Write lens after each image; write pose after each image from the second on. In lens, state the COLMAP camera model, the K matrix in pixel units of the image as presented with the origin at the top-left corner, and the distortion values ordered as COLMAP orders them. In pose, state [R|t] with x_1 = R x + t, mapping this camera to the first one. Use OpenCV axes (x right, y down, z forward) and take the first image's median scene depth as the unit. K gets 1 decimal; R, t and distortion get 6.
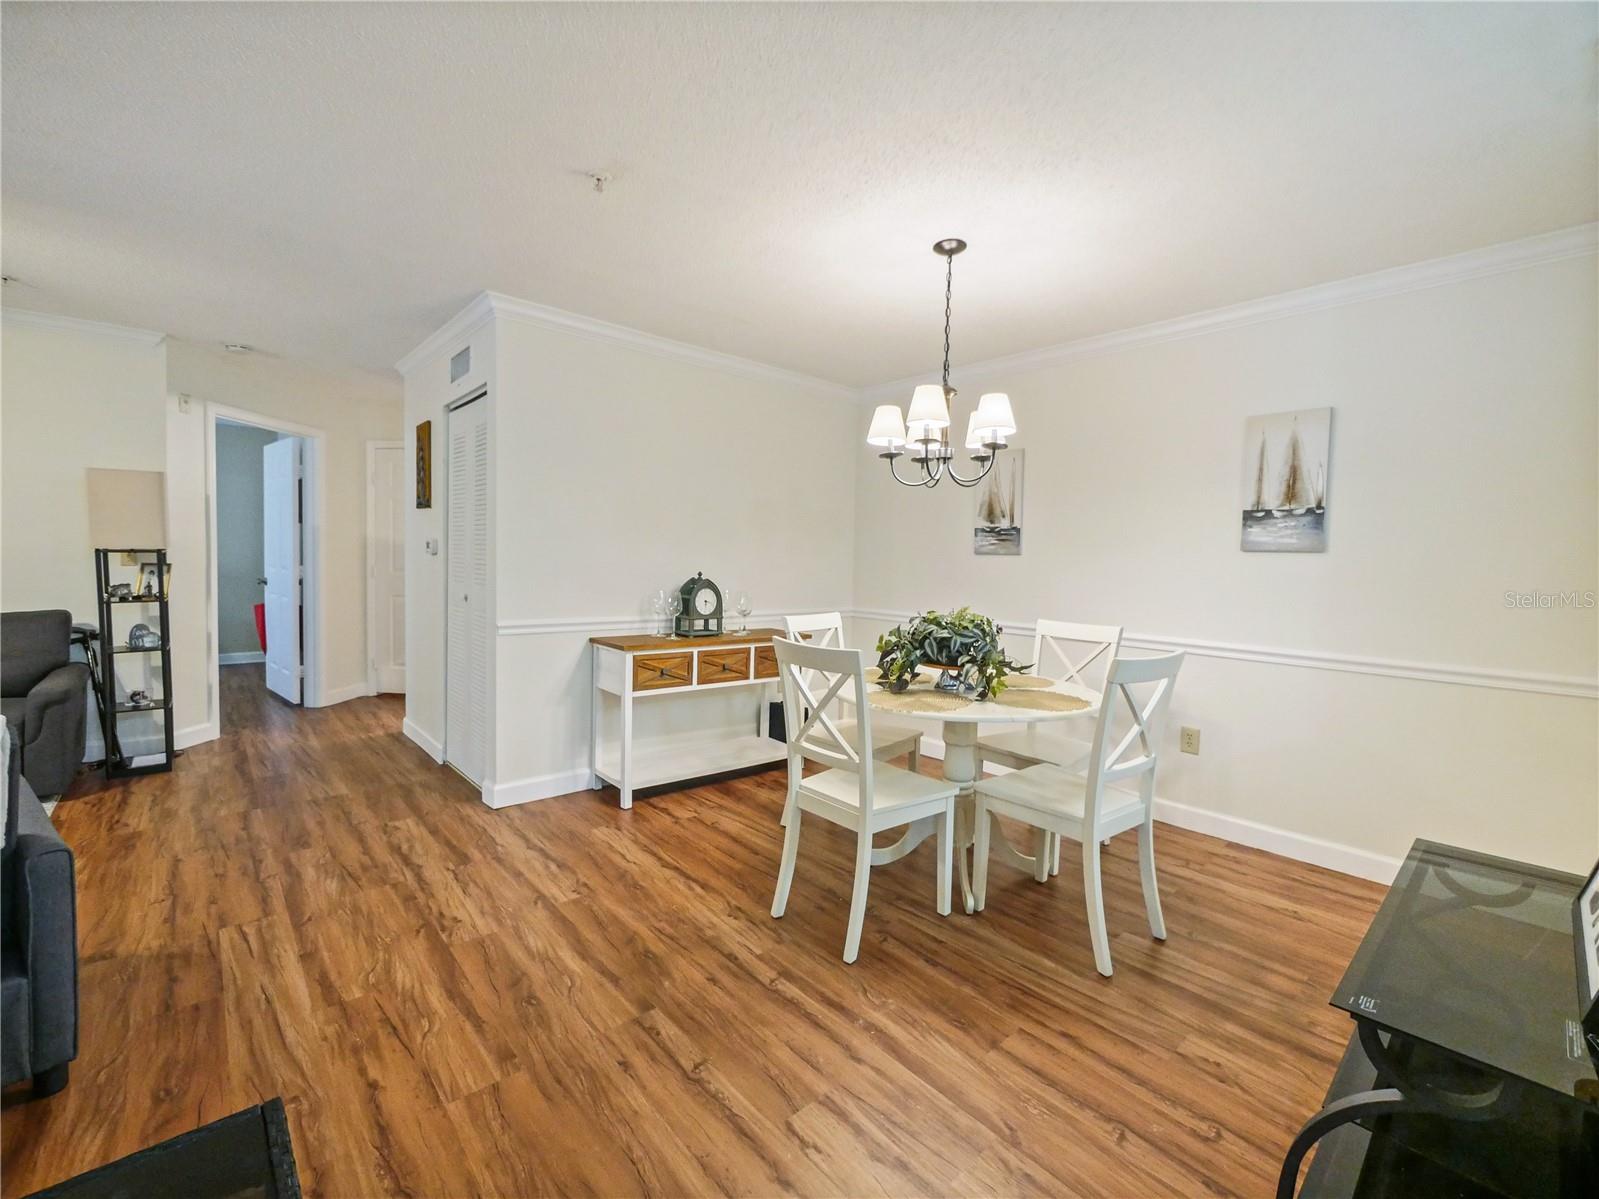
lens RADIAL K [[693.1, 0, 803.4], [0, 693.1, 582.5], [0, 0, 1]] dist [-0.002478, -0.000693]
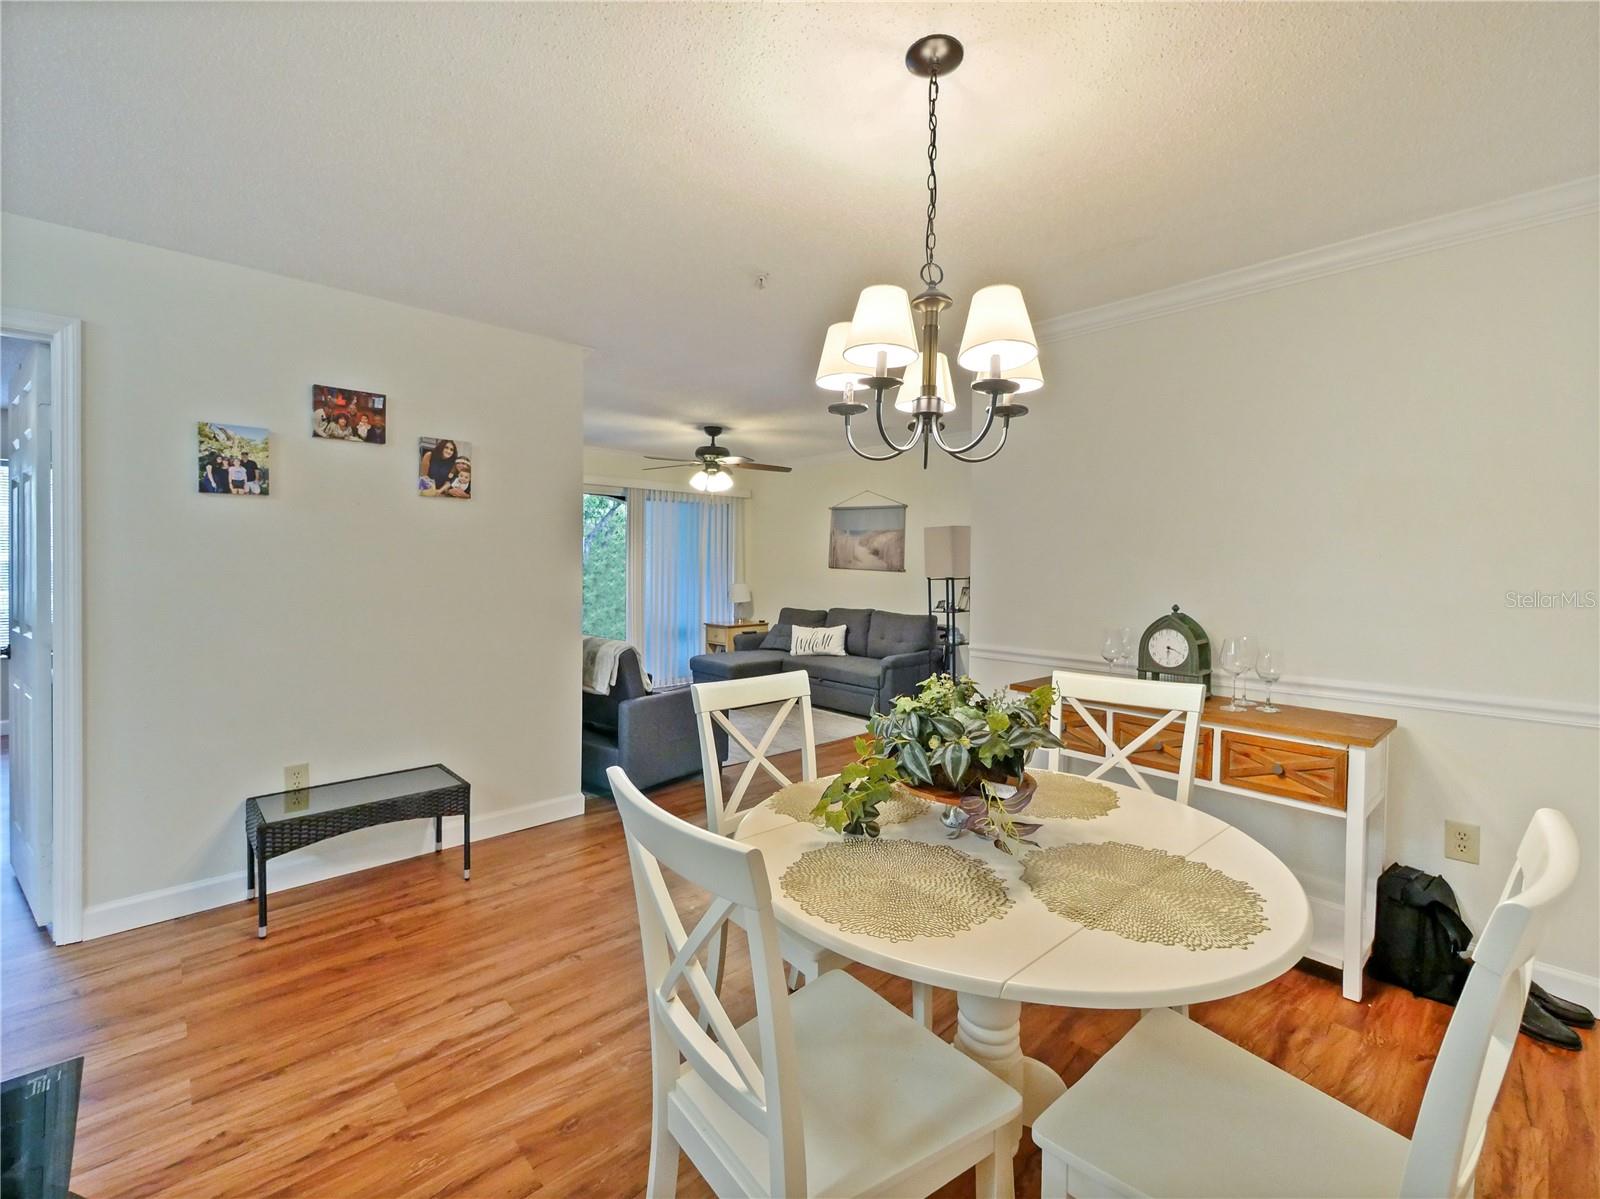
lens RADIAL K [[693.5, 0, 791.8], [0, 693.5, 564.1], [0, 0, 1]] dist [-0.002478, -0.000693]
pose [[0.003919, -0.022222, -0.999745, 0.756828], [-0.036734, 0.999075, -0.022351, -0.036606], [0.999317, 0.036813, 0.003099, 0.852872]]
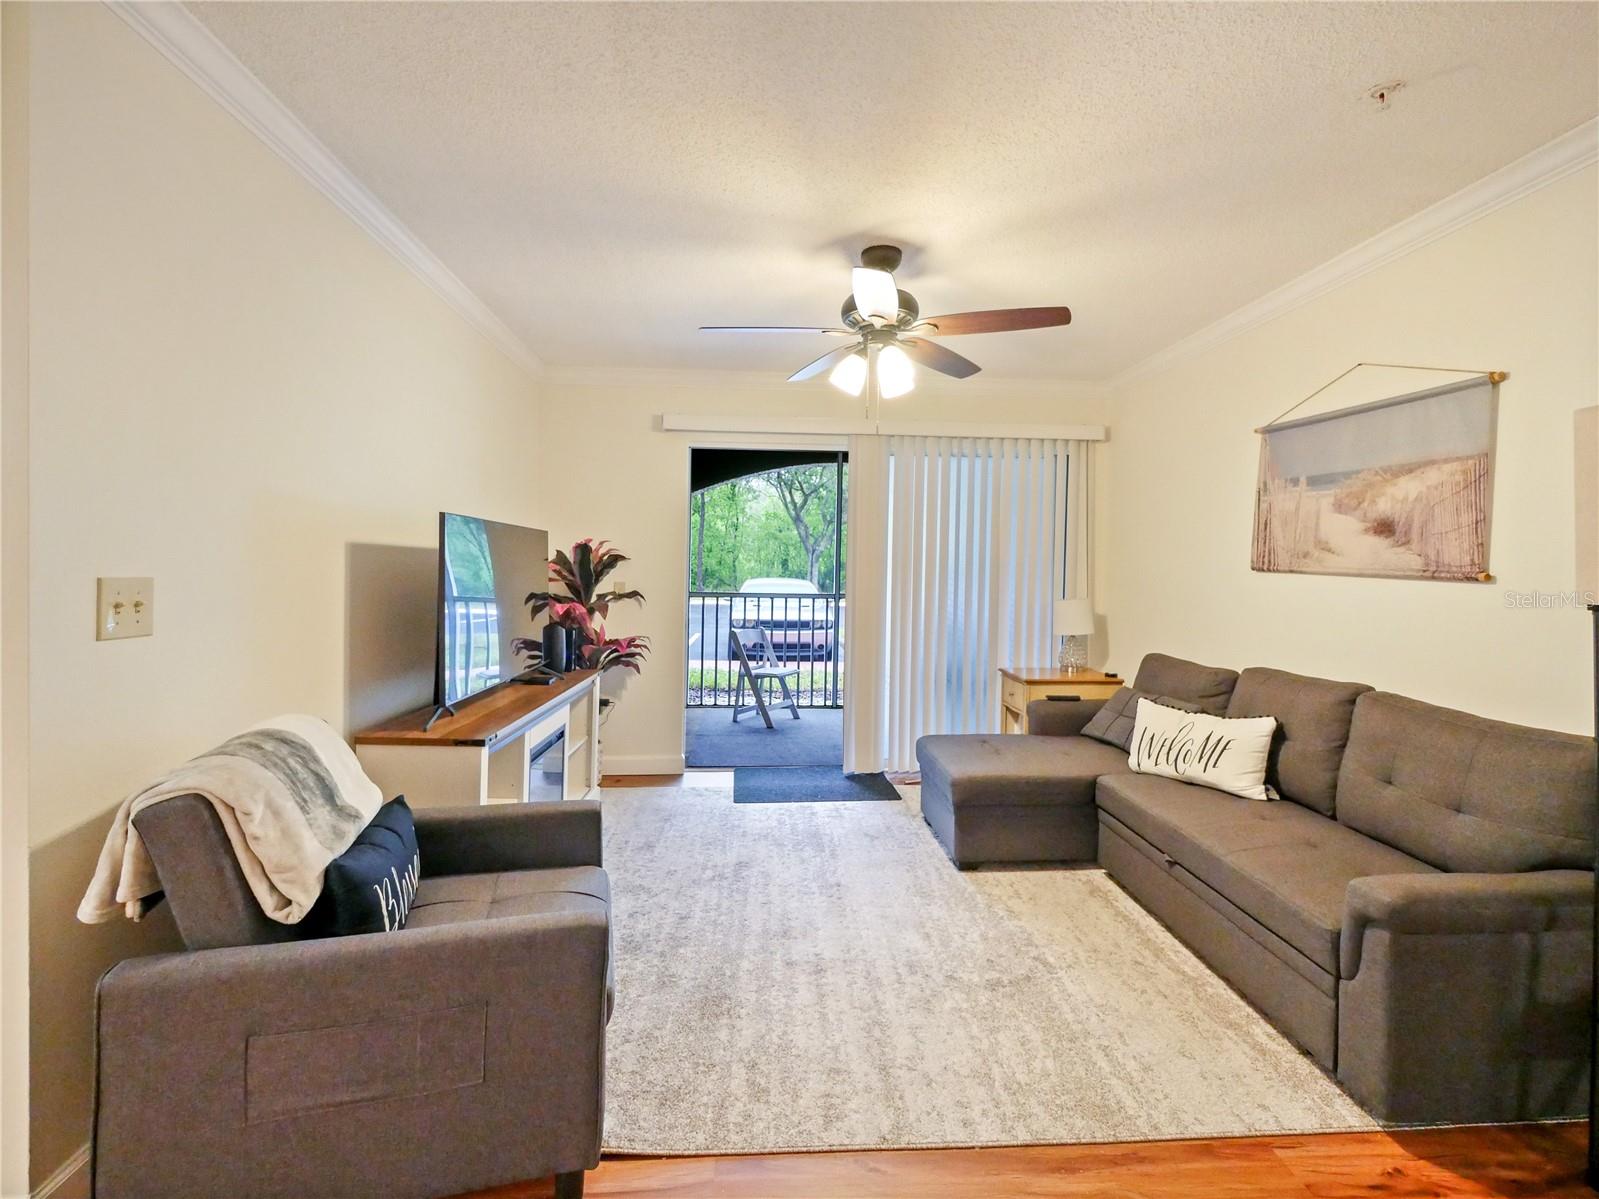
lens RADIAL K [[693.1, 0, 791.5], [0, 693.1, 574.2], [0, 0, 1]] dist [-0.002478, -0.000693]
pose [[-0.626562, -0.025703, -0.778948, -0.523374], [-0.053526, 0.998515, 0.010106, -0.052002], [0.777531, 0.048026, -0.627008, 1.121820]]
